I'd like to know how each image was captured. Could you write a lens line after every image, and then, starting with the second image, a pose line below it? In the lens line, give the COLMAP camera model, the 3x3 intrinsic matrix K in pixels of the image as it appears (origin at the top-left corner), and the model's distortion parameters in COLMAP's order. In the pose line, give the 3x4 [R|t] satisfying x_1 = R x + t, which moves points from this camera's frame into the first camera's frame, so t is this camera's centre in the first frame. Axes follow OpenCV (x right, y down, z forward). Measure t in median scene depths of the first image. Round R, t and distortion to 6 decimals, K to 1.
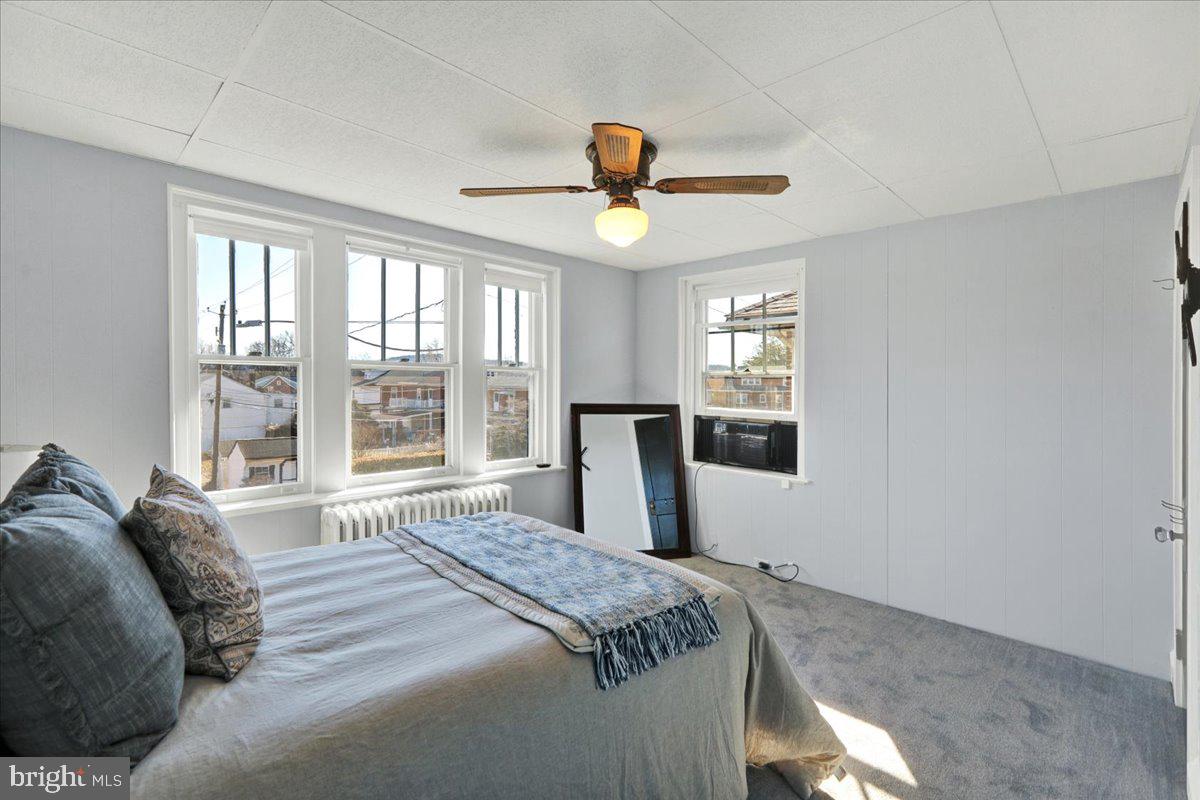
lens RADIAL K [[546.2, 0, 612.1], [0, 546.2, 393.4], [0, 0, 1]] dist [0.000663, 0.000225]
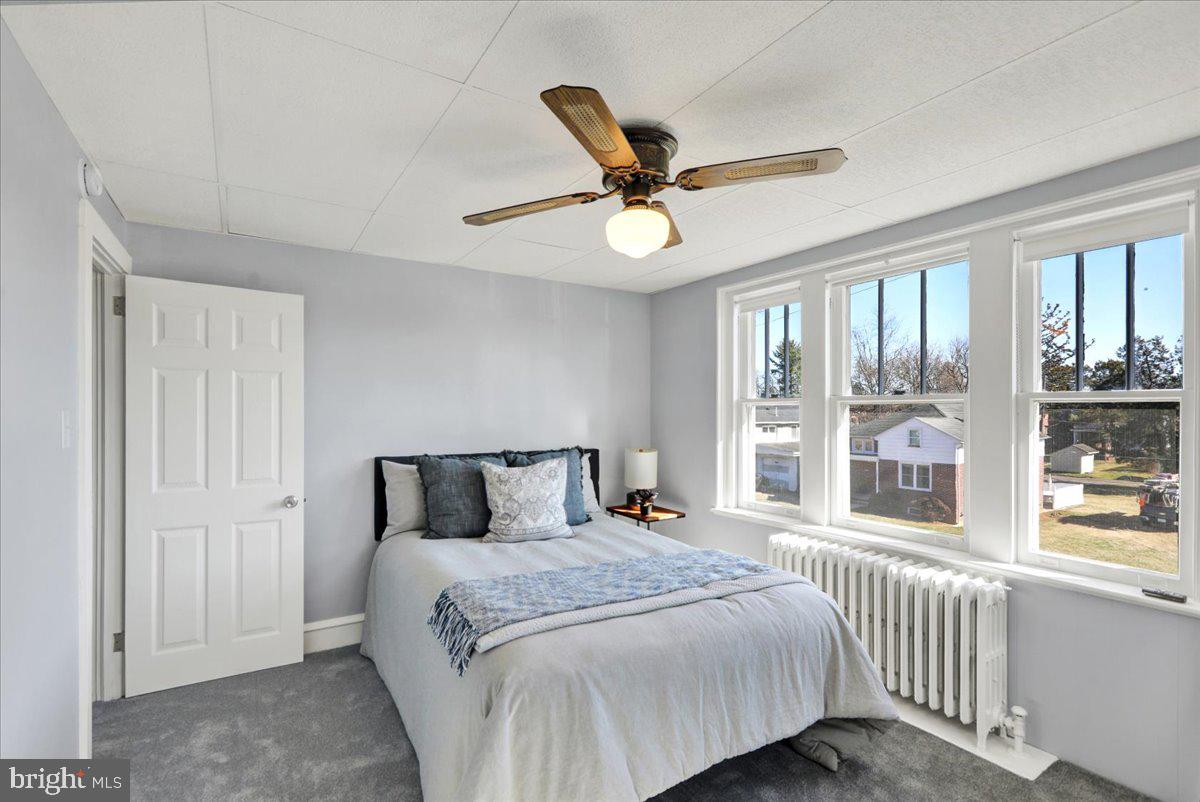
lens RADIAL K [[593.3, 0, 593.2], [0, 593.3, 416.7], [0, 0, 1]] dist [0.000438, 0.000698]
pose [[-0.266435, -0.004065, -0.963844, 0.917121], [-0.023946, 0.999710, 0.002403, -0.022395], [0.963555, 0.023721, -0.266455, 1.183817]]
